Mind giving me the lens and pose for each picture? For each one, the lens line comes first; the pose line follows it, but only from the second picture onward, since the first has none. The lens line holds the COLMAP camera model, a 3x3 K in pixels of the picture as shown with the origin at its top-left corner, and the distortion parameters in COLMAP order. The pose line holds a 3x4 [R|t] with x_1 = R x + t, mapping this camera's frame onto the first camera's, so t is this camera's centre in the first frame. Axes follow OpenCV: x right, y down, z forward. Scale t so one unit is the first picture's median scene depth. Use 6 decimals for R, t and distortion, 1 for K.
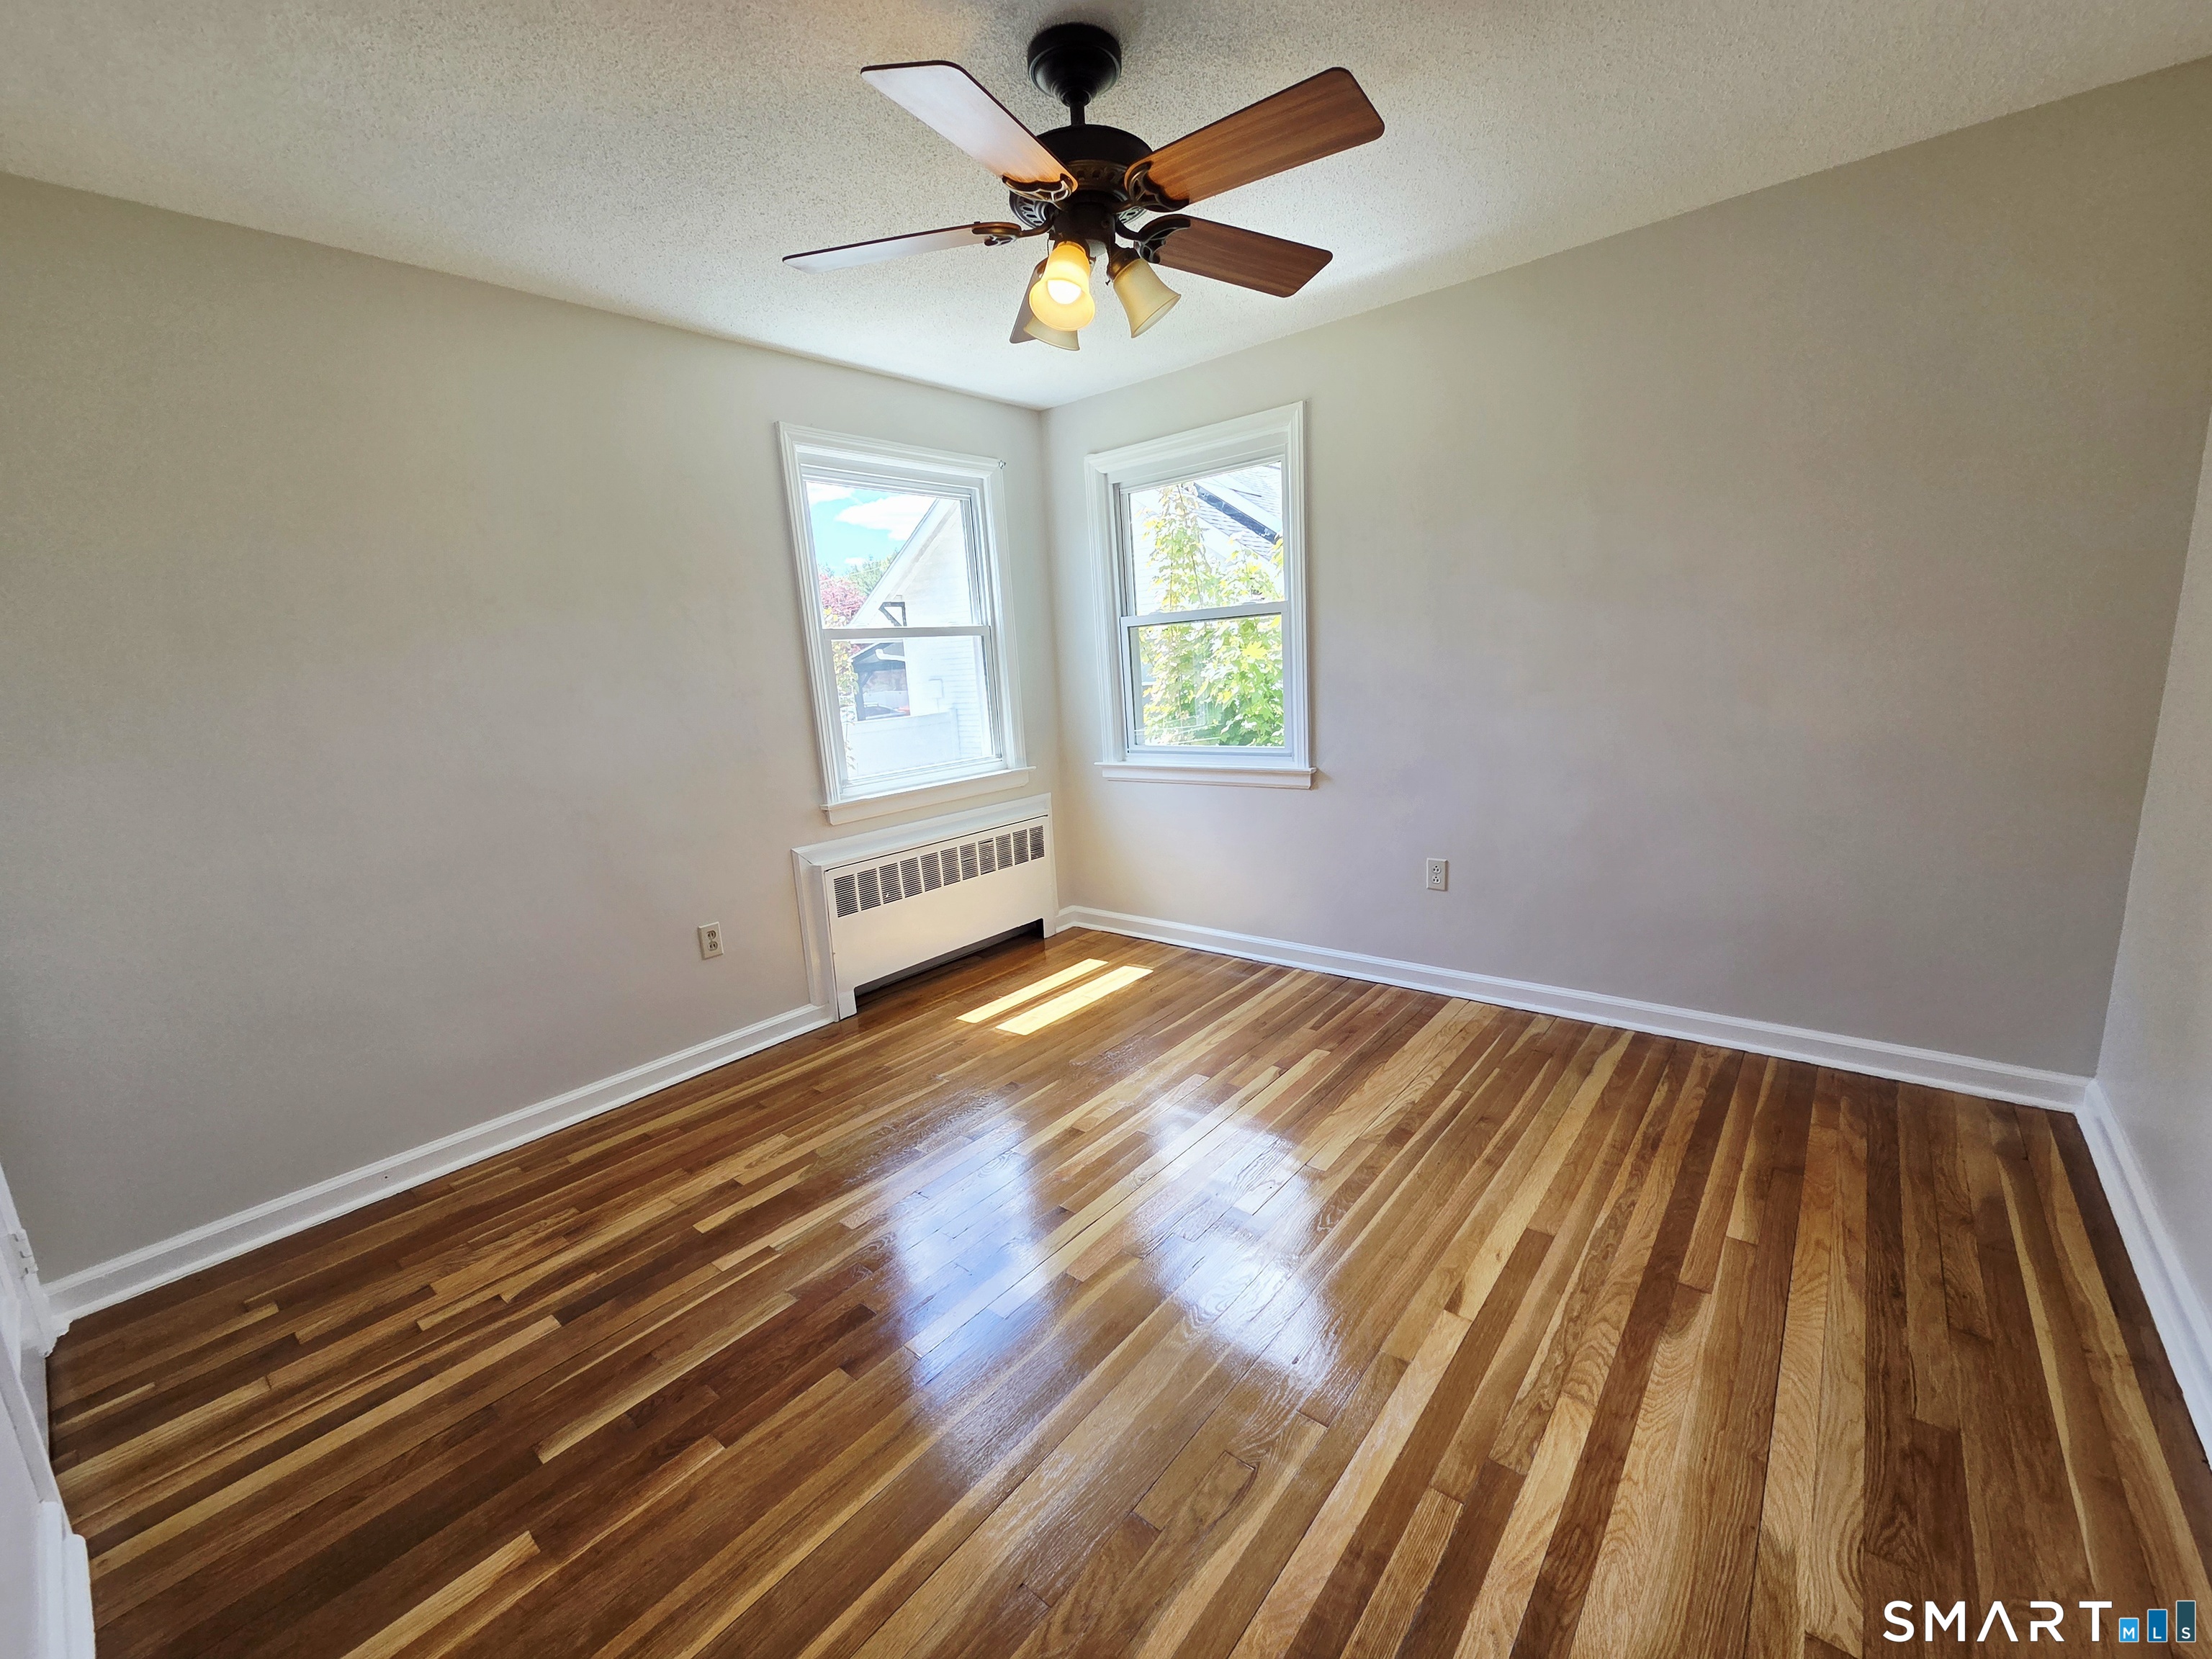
lens RADIAL K [[903.6, 0, 1113.9], [0, 903.6, 842.9], [0, 0, 1]] dist [0.001822, 0.000202]
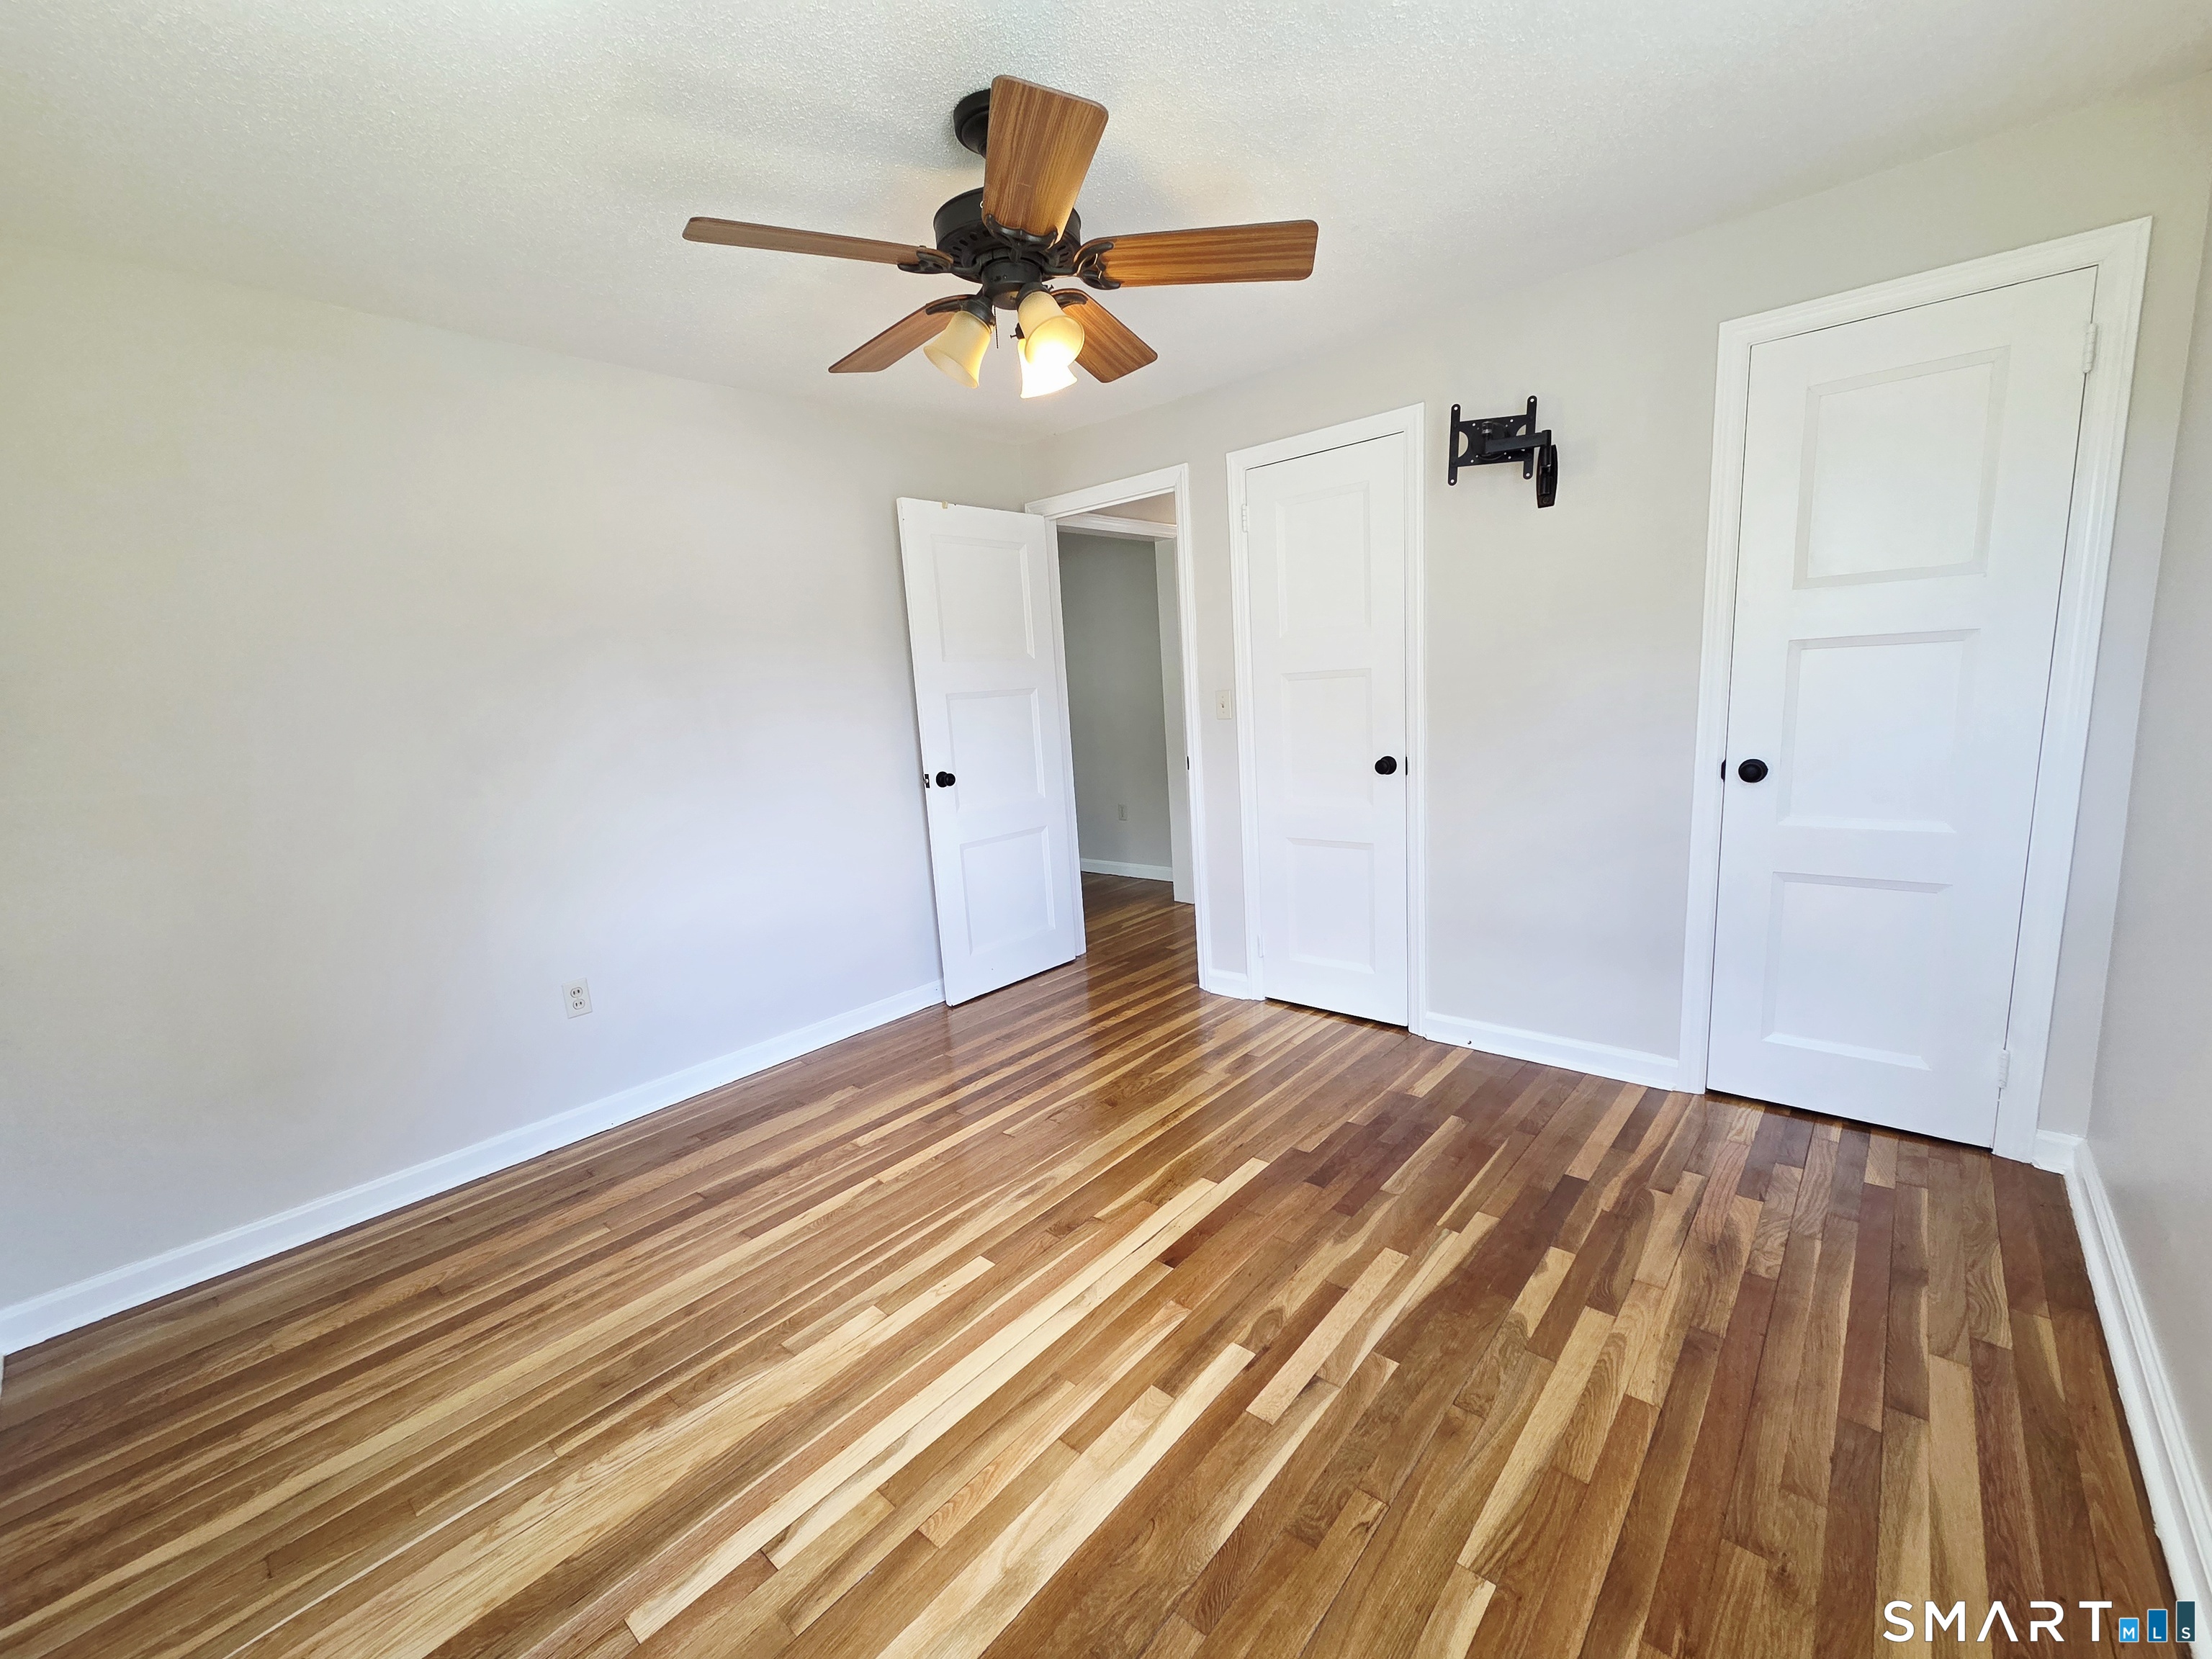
lens RADIAL K [[903.6, 0, 1113.9], [0, 903.6, 842.9], [0, 0, 1]] dist [0.001822, 0.000202]
pose [[-0.992308, 0.115933, 0.043407, -0.097319], [0.123774, 0.922985, 0.364389, -0.376114], [0.002181, 0.366958, -0.930235, 1.819394]]
